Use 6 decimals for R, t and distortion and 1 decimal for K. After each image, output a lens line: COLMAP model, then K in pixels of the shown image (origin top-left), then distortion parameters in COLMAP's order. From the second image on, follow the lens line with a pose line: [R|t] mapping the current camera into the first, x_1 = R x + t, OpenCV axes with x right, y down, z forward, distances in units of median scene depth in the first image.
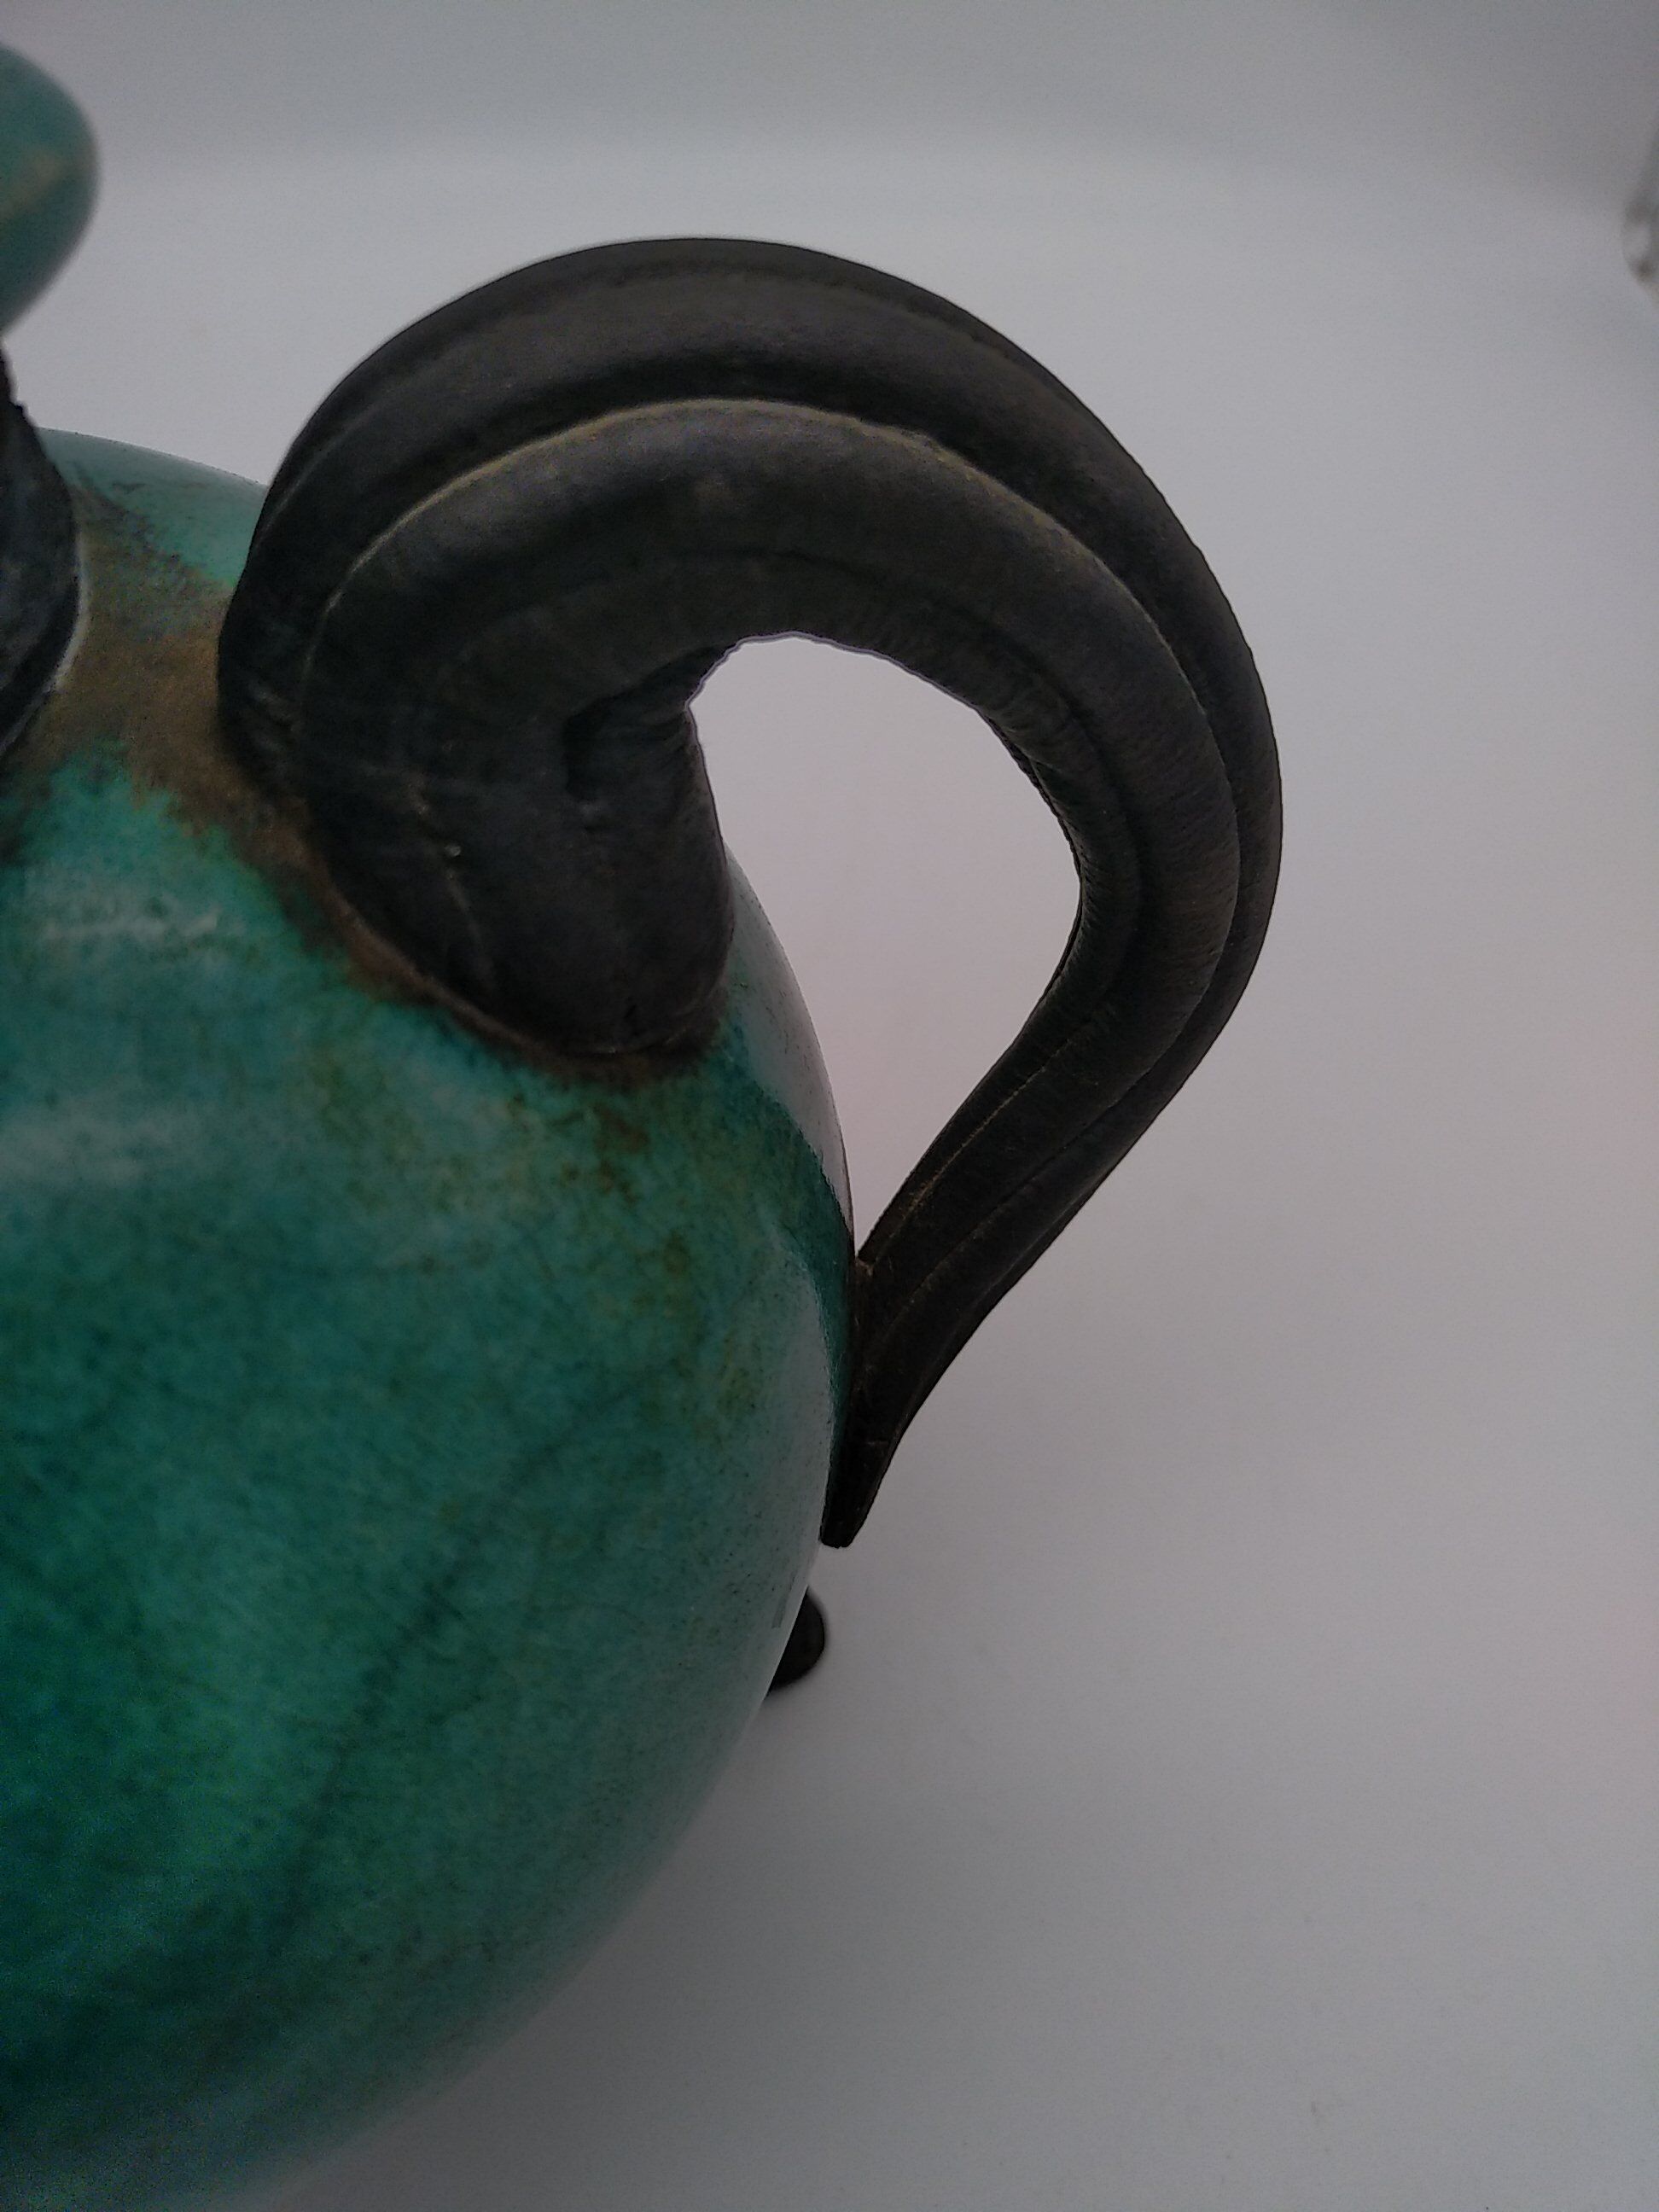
lens RADIAL K [[1745.1, 0, 829.5], [0, 1745.1, 1106.0], [0, 0, 1]] dist [0.066271, -0.259868]
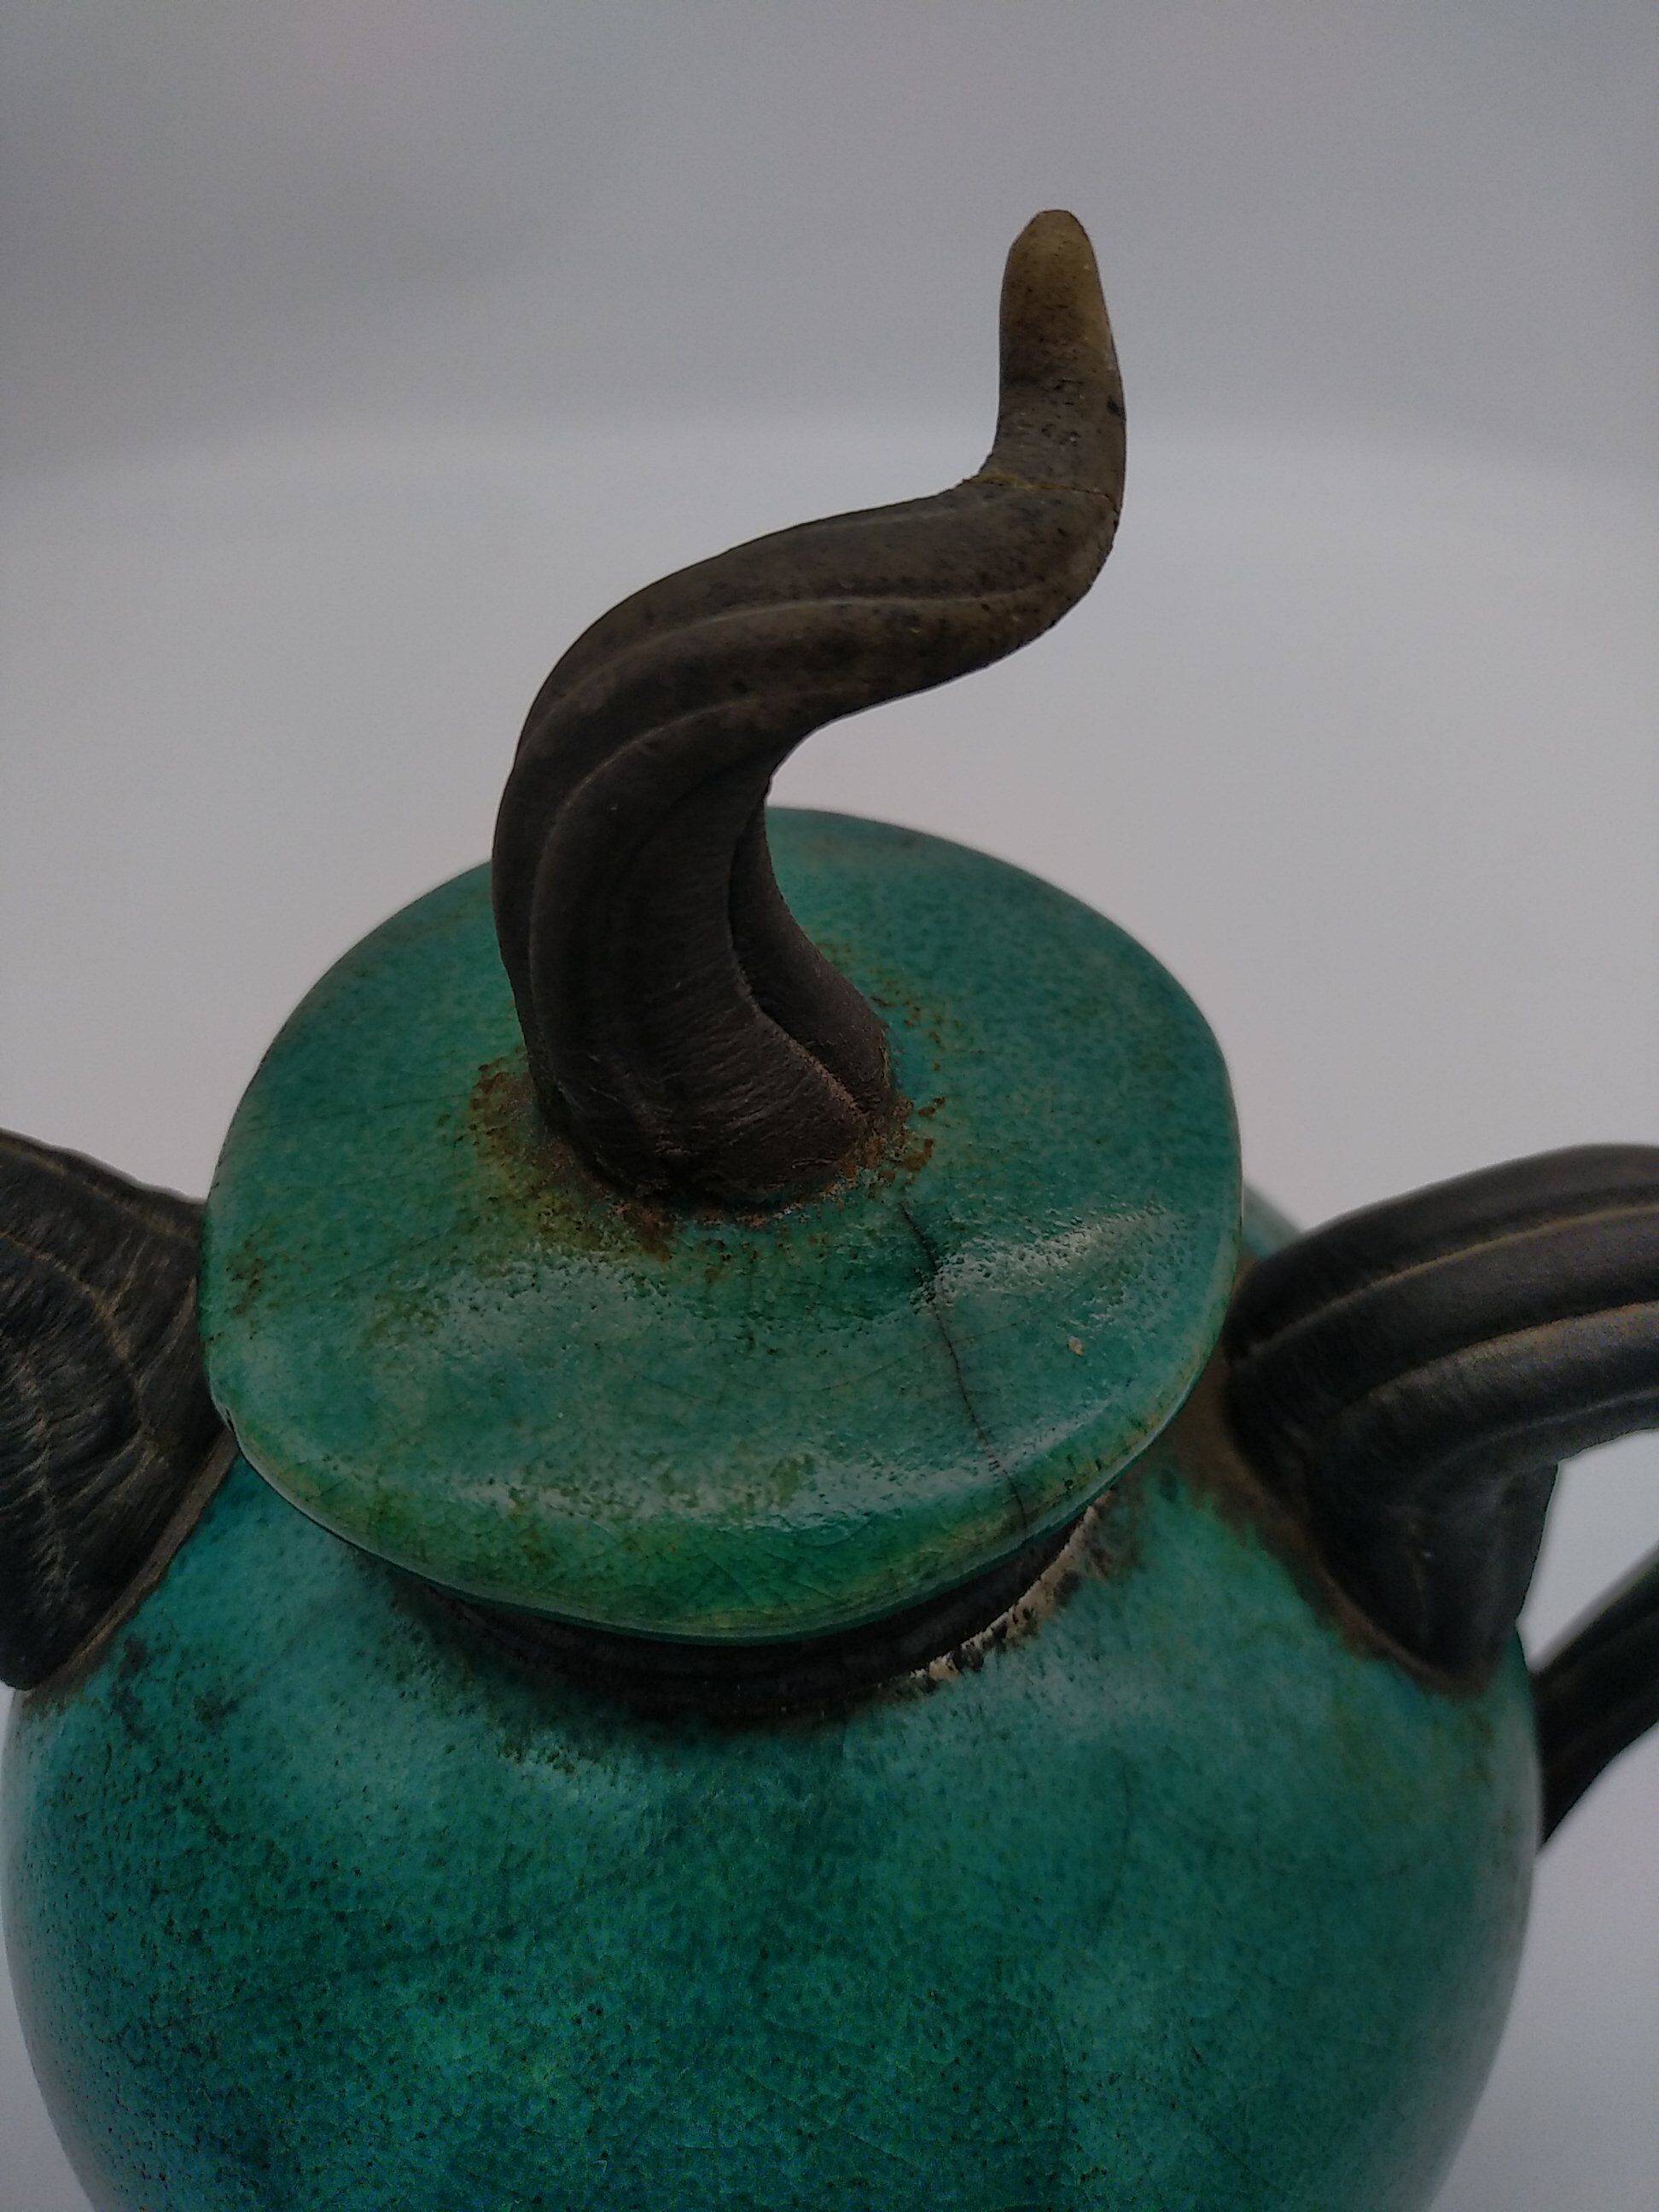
lens RADIAL K [[1766.4, 0, 829.5], [0, 1766.4, 1106.0], [0, 0, 1]] dist [-0.078702, 0.048589]
pose [[0.996375, 0.069786, -0.048650, -0.635418], [-0.070658, 0.997365, -0.016430, -0.438877], [0.047376, 0.019808, 0.998681, -0.376194]]
